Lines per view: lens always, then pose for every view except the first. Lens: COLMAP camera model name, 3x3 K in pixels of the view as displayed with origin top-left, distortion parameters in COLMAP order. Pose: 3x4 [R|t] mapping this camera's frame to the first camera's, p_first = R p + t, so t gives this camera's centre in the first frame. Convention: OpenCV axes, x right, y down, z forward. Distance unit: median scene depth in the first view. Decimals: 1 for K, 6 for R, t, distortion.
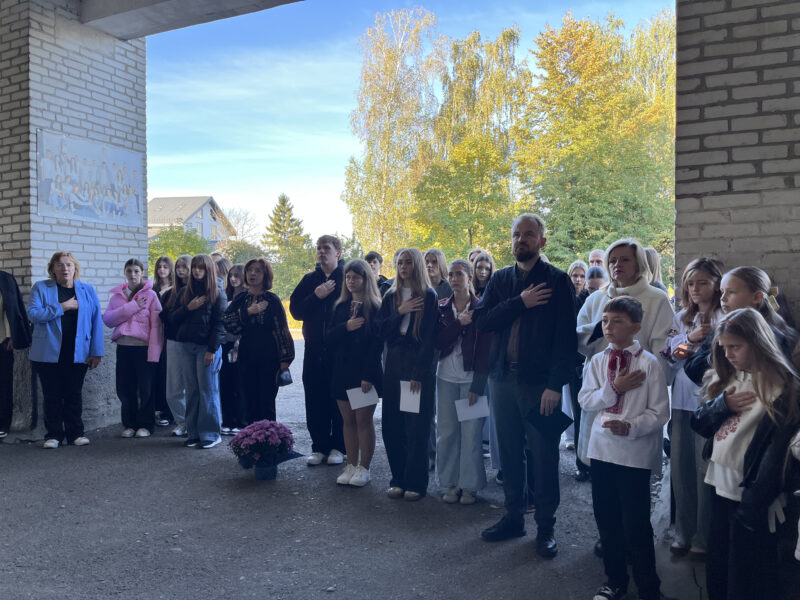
lens RADIAL K [[614.5, 0, 401.2], [0, 614.5, 295.9], [0, 0, 1]] dist [0.050552, -0.051306]
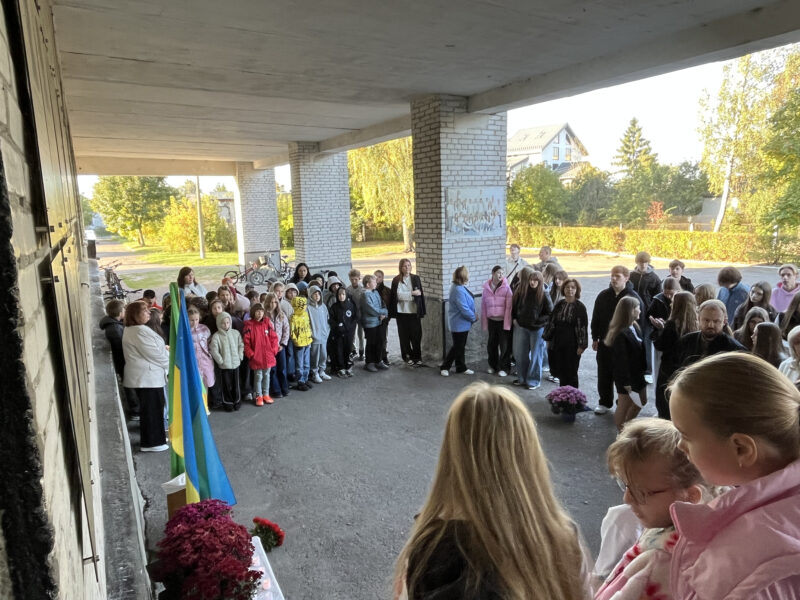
lens RADIAL K [[518.9, 0, 395.3], [0, 518.9, 301.5], [0, 0, 1]] dist [0.006284, 0.000188]
pose [[0.819457, 0.077055, -0.567937, 0.129860], [0.024402, 0.985332, 0.168894, -0.205673], [0.572621, -0.152260, 0.805557, -0.262239]]
